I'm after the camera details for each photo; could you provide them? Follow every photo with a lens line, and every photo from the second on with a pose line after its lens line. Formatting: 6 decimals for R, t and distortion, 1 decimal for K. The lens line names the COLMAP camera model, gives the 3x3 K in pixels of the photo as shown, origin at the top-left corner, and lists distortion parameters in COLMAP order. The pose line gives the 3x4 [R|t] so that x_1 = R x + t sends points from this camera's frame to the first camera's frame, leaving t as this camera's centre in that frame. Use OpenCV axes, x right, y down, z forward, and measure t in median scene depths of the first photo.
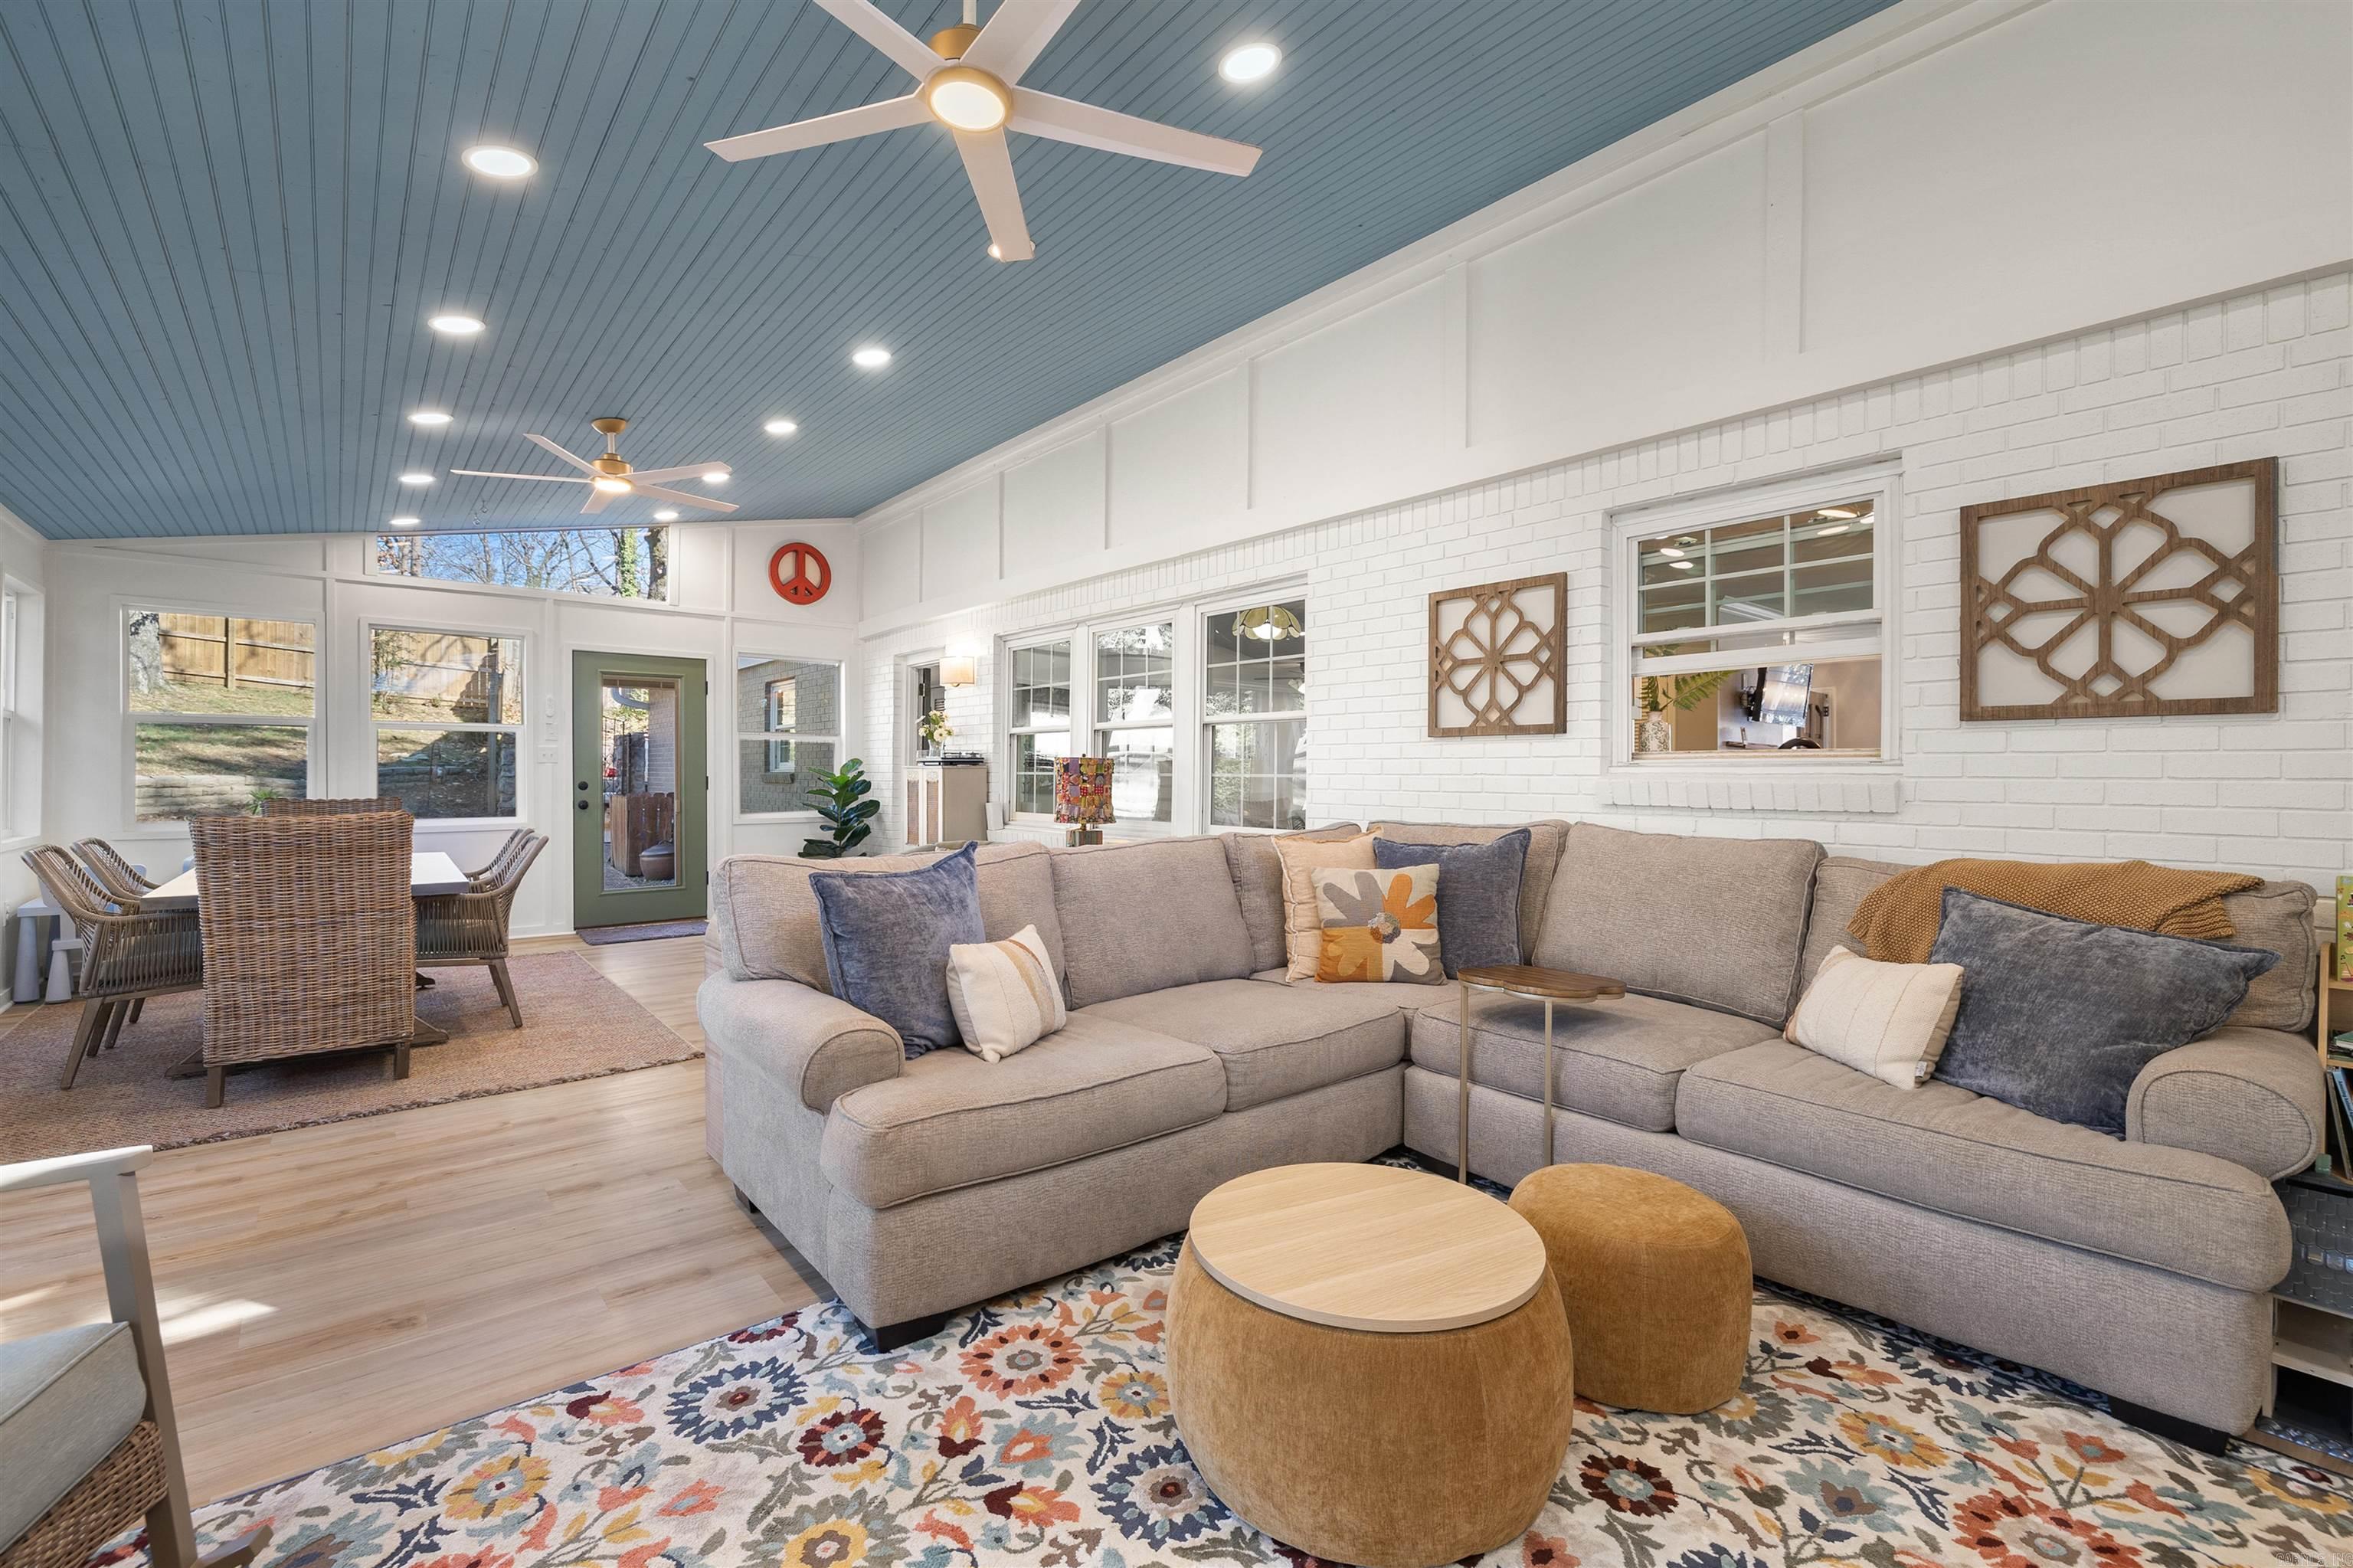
lens RADIAL K [[994.6, 0, 1170.7], [0, 994.6, 772.9], [0, 0, 1]] dist [0.003945, 0.000392]
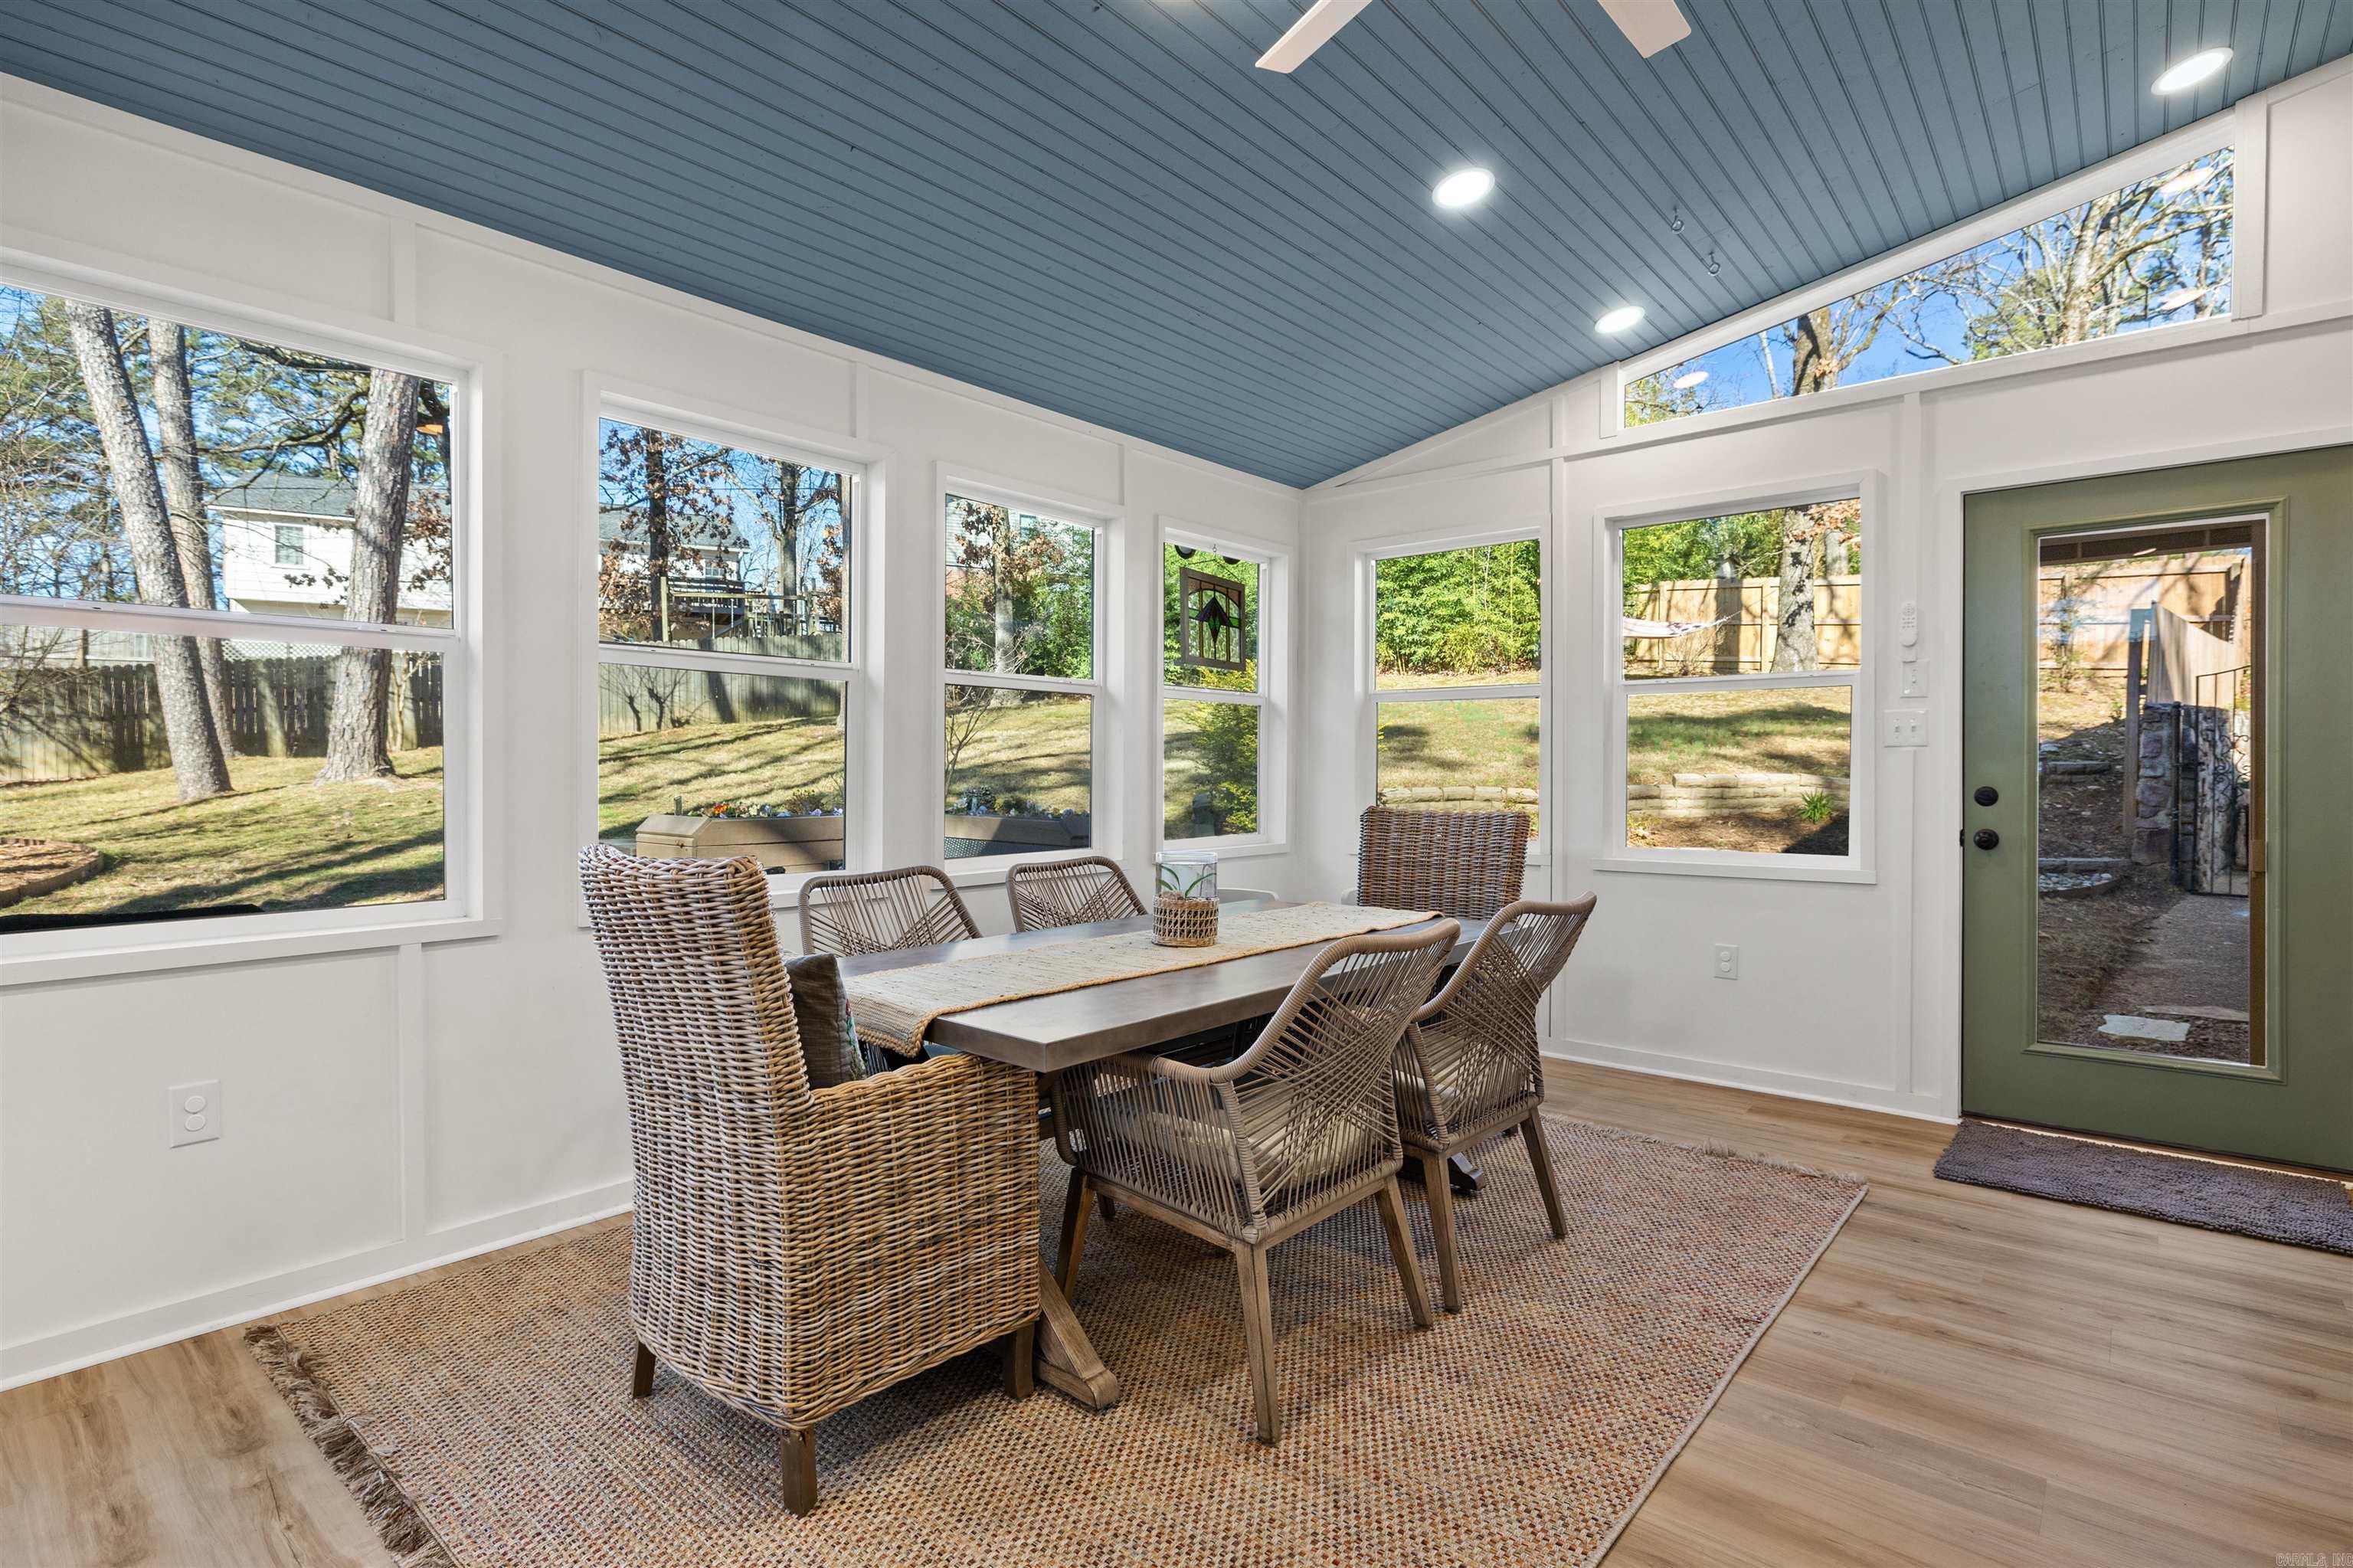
lens RADIAL K [[1155.3, 0, 1175.1], [0, 1155.3, 774.0], [0, 0, 1]] dist [0.001056, 0.000128]
pose [[0.170886, 0.001899, -0.985289, -0.141894], [-0.001918, 0.999997, 0.001594, 0.002887], [0.985289, 0.001617, 0.170889, 0.545006]]
